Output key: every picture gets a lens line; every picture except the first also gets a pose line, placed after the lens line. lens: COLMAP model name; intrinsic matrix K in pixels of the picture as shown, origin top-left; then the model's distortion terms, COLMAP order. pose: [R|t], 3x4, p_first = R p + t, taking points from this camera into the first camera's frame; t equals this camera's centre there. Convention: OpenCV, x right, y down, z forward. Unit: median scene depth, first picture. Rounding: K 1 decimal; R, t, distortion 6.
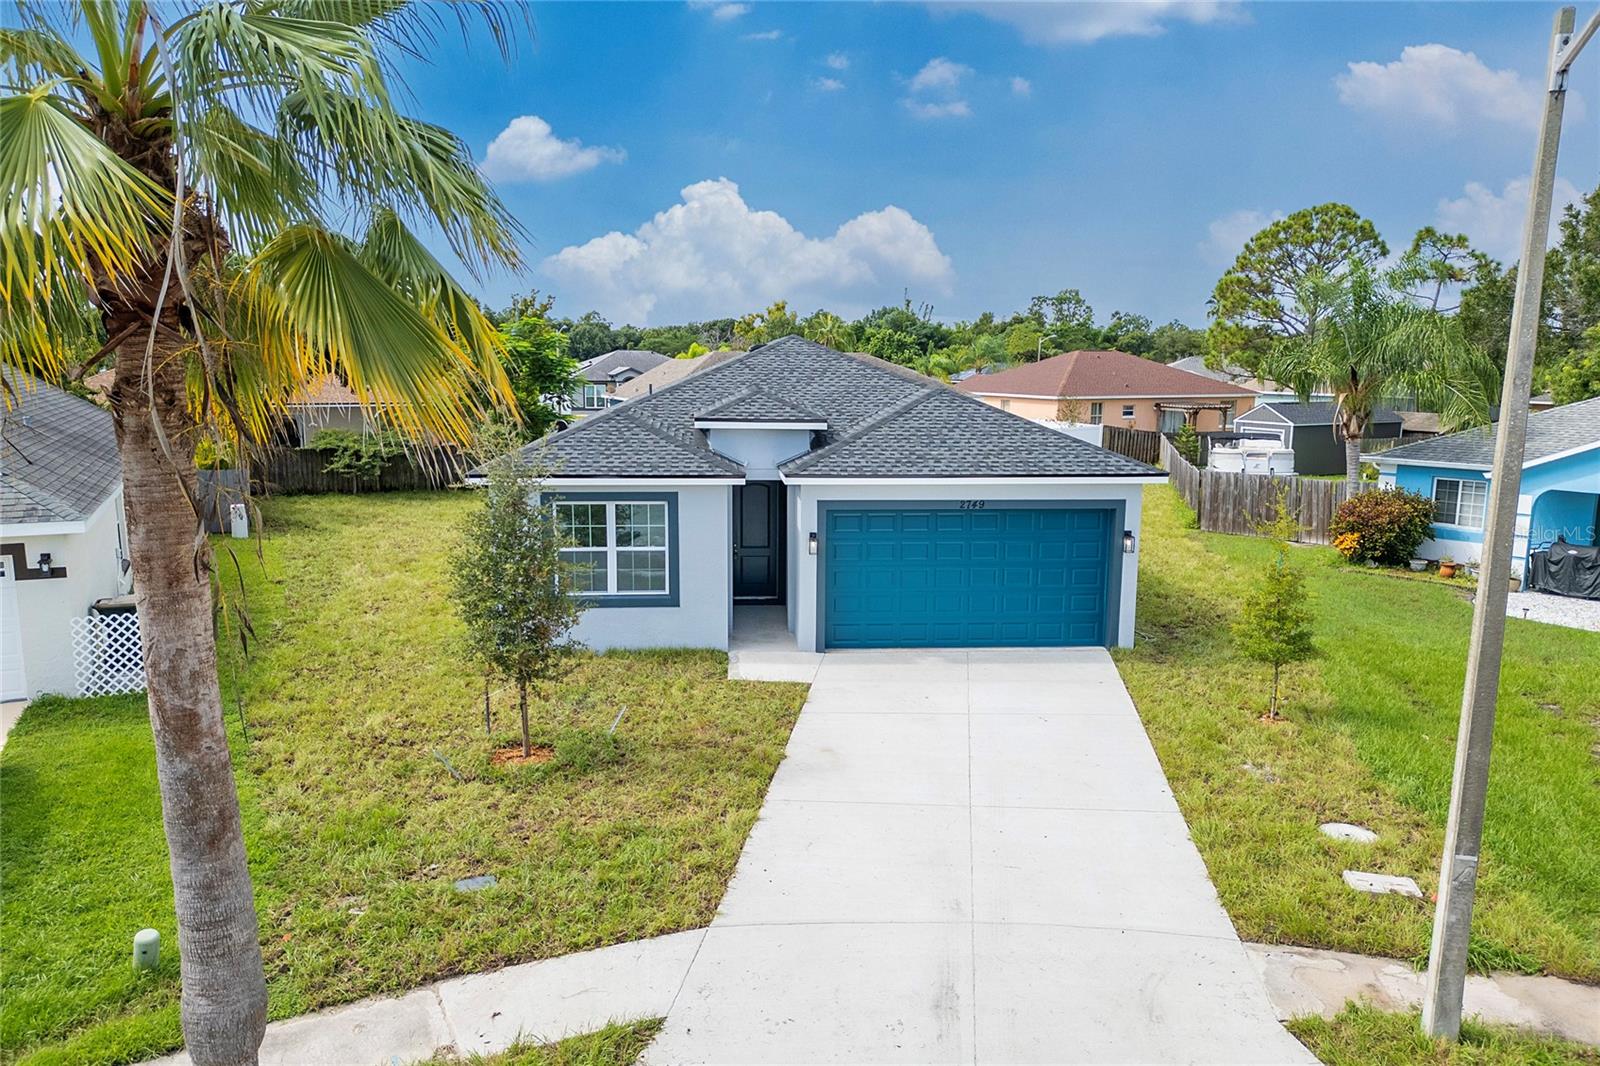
lens RADIAL K [[1130.9, 0, 800.0], [0, 1130.9, 533.0], [0, 0, 1]] dist [0.074956, -0.084272]
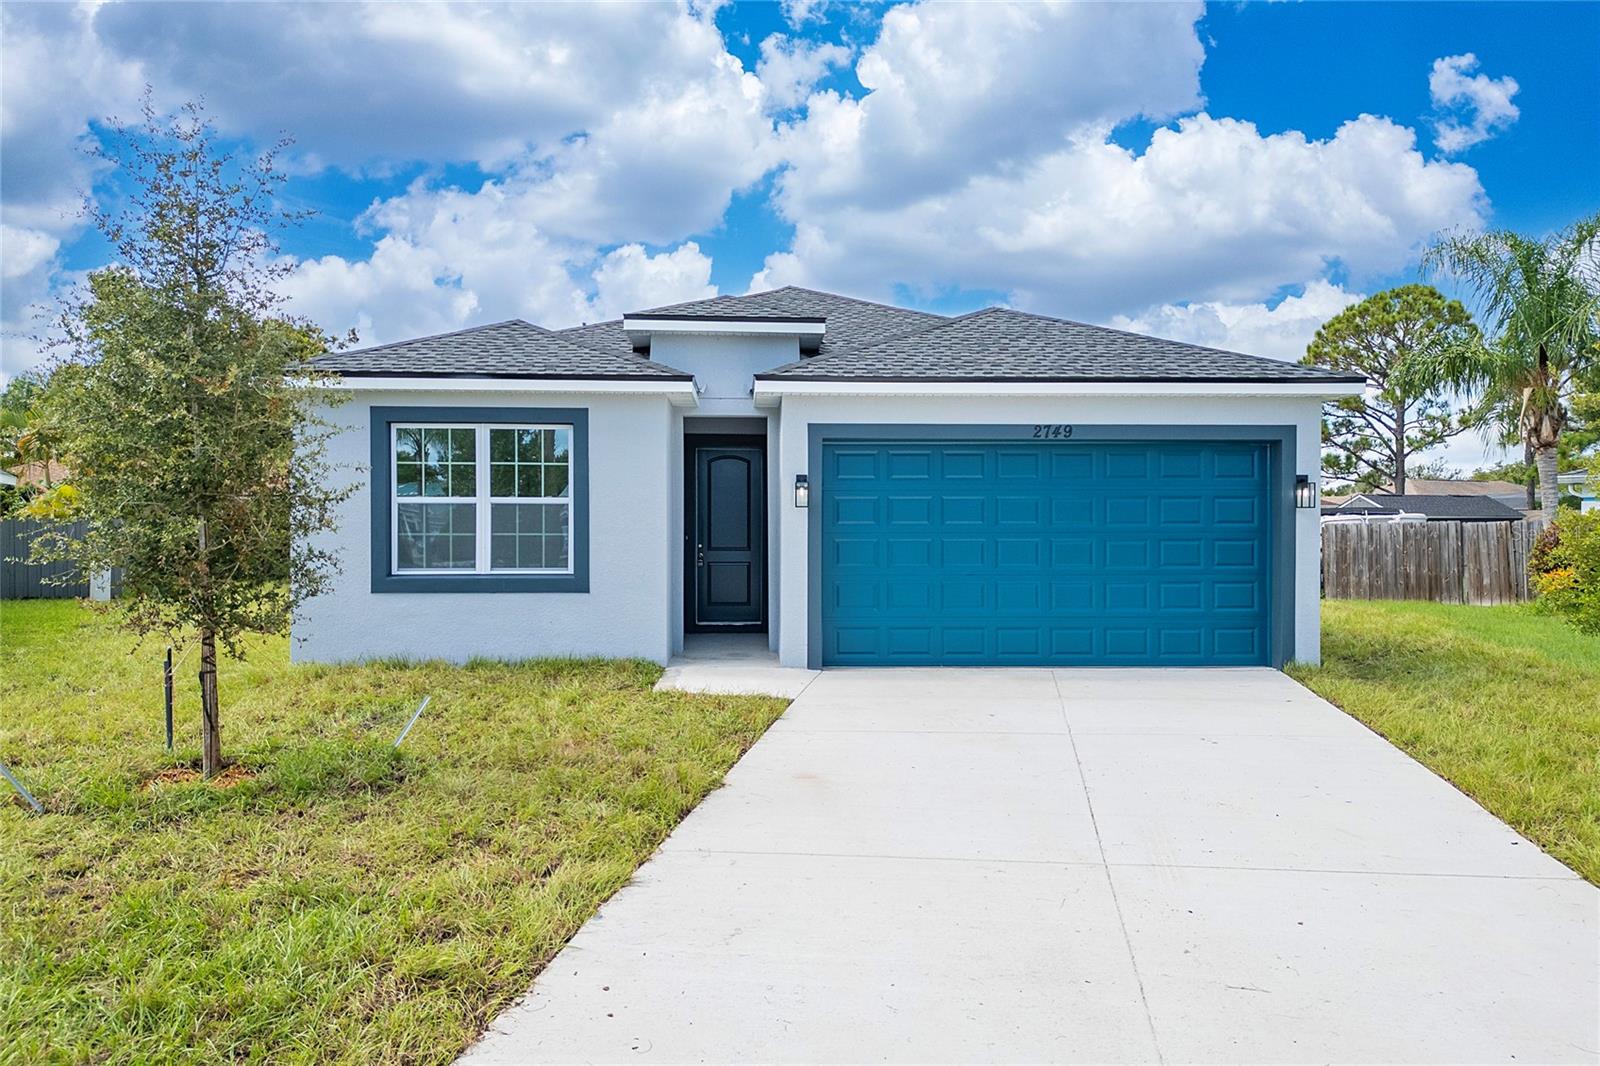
lens RADIAL K [[1135.0, 0, 800.0], [0, 1135.0, 533.0], [0, 0, 1]] dist [0.075191, -0.071525]
pose [[0.999518, -0.005785, -0.030508, 0.029858], [0.001136, 0.988650, -0.150230, 0.127169], [0.031031, 0.150123, 0.988180, 0.374082]]
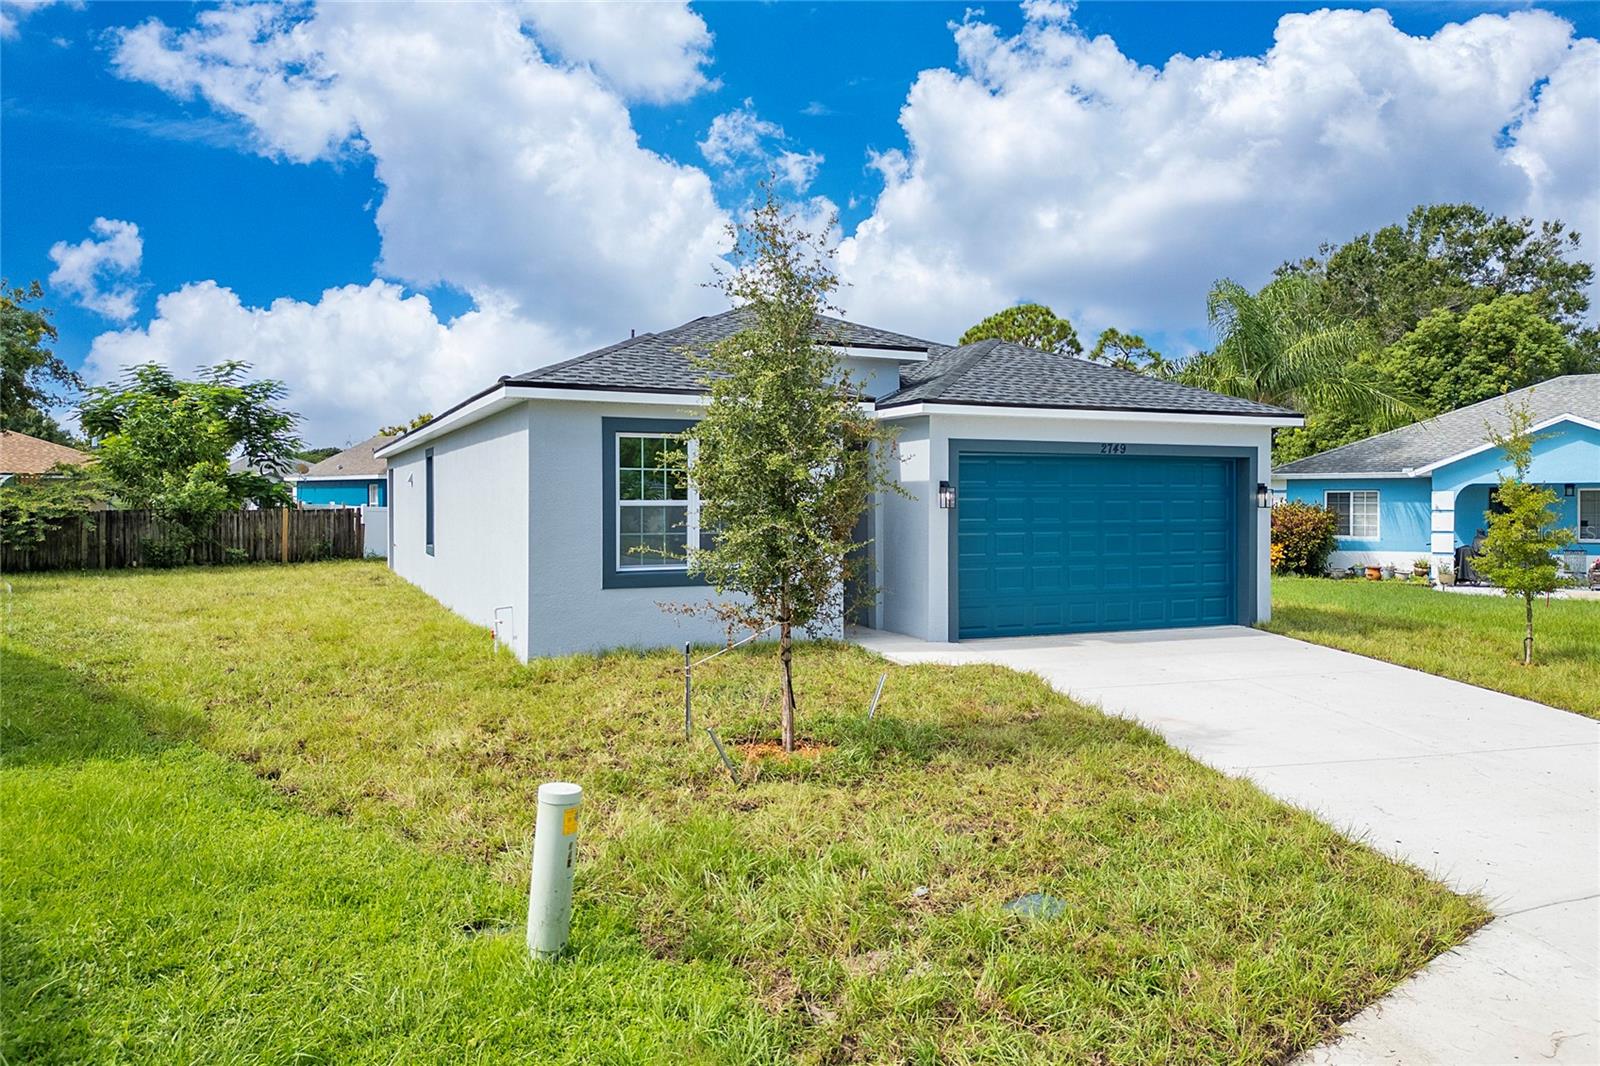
lens RADIAL K [[1130.9, 0, 800.0], [0, 1130.9, 533.0], [0, 0, 1]] dist [0.074956, -0.084272]
pose [[0.940729, -0.015395, 0.338810, -0.337956], [0.057729, 0.991660, -0.115230, 0.116217], [-0.334210, 0.127959, 0.933772, 0.322006]]
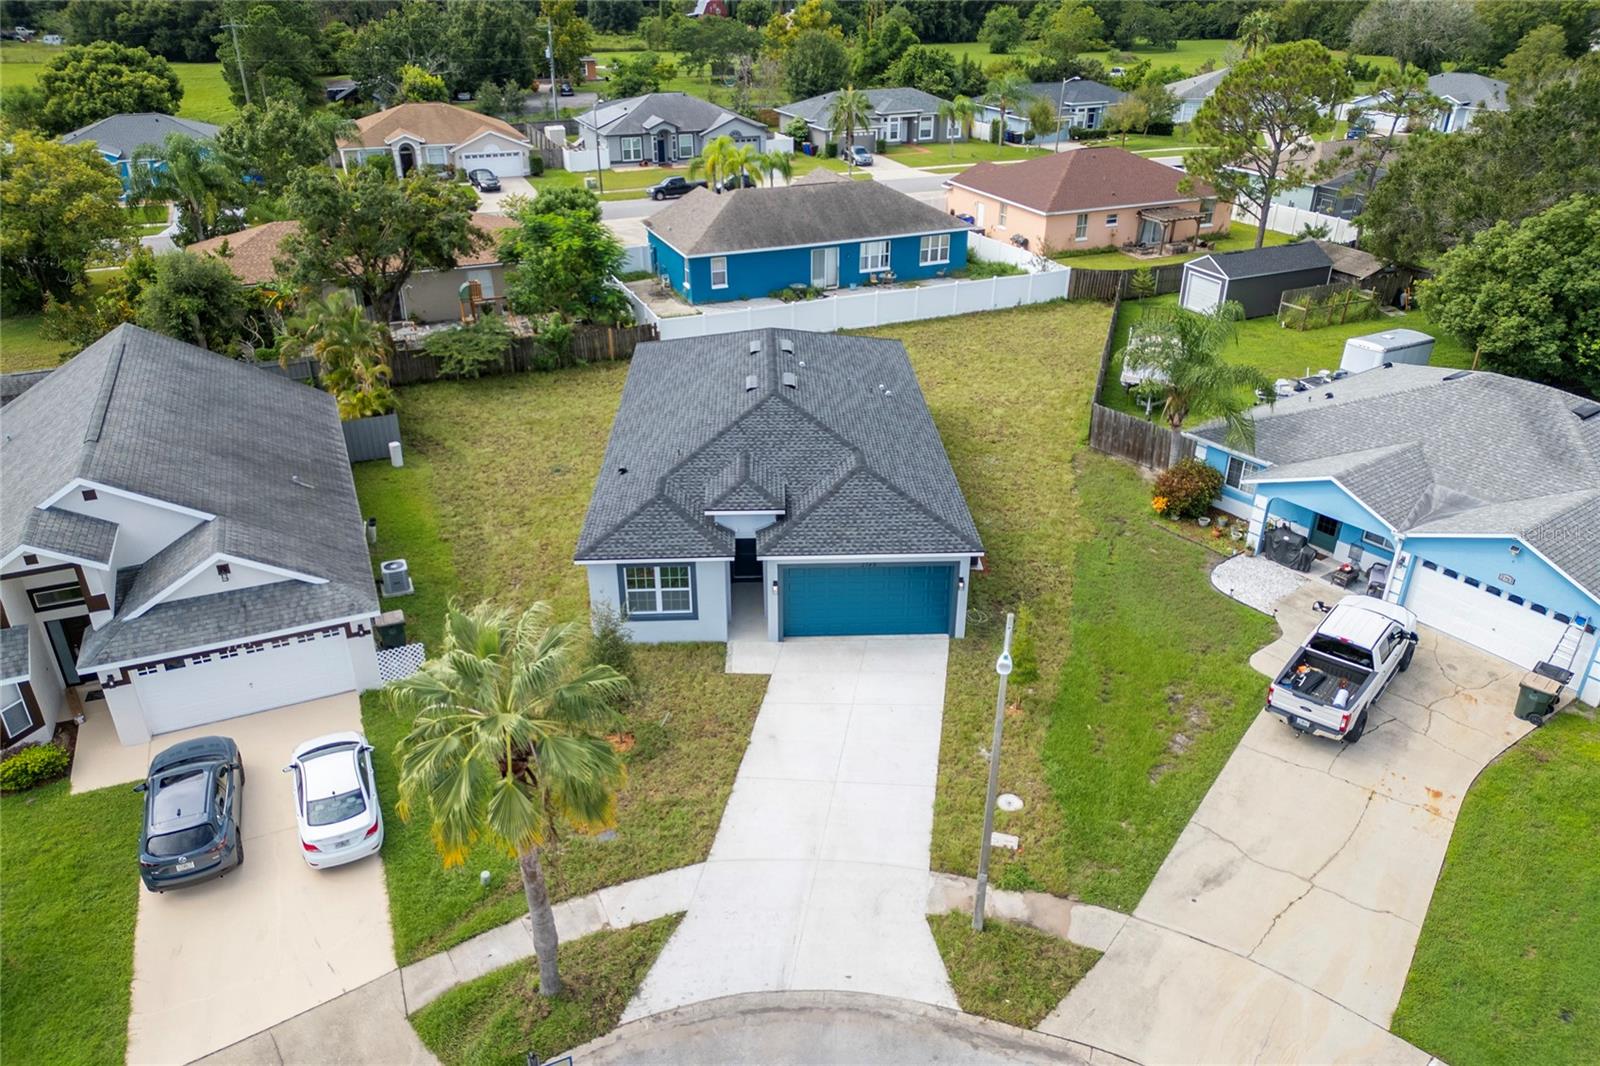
lens RADIAL K [[1130.9, 0, 800.0], [0, 1130.9, 533.0], [0, 0, 1]] dist [0.074956, -0.084272]
pose [[0.999100, 0.012262, -0.040597, 0.117100], [0.001314, 0.947880, 0.318626, -0.609703], [0.042388, -0.318393, 0.947011, -0.588195]]
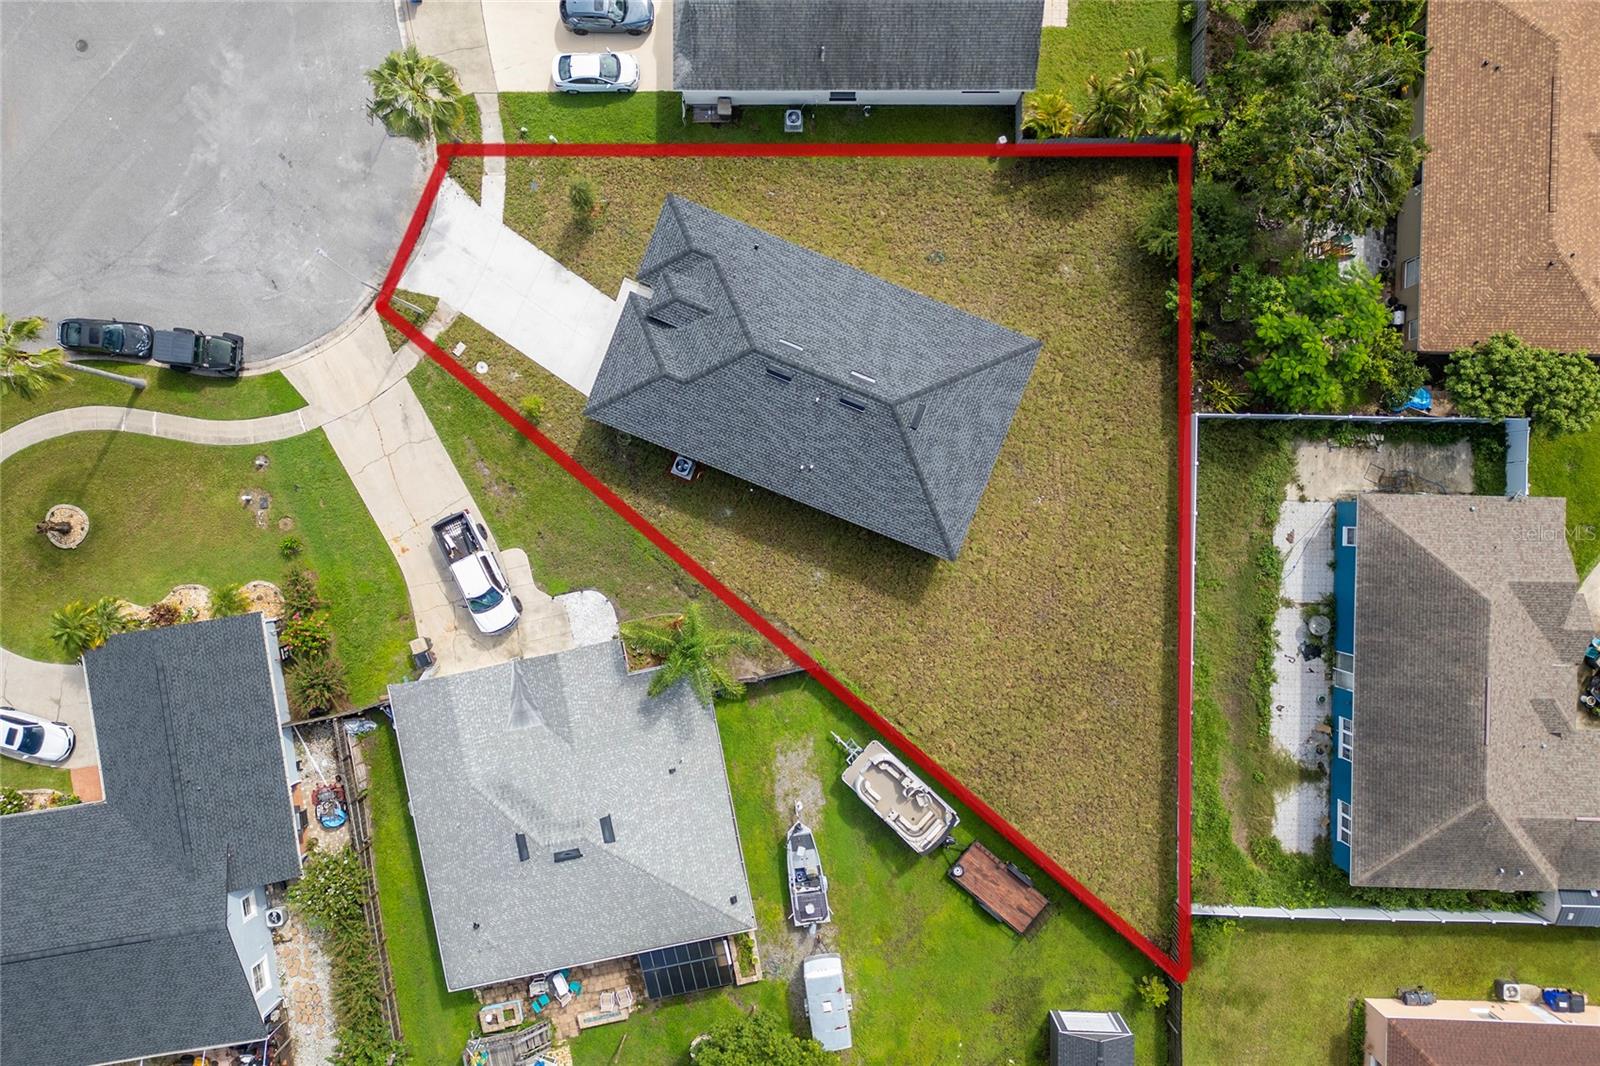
lens RADIAL K [[1135.0, 0, 800.0], [0, 1135.0, 533.0], [0, 0, 1]] dist [0.075191, -0.071525]
pose [[-0.442707, 0.896659, -0.003598, 0.362527], [-0.136514, -0.063435, 0.988605, -3.042061], [0.886214, 0.438153, 0.150490, 1.187616]]
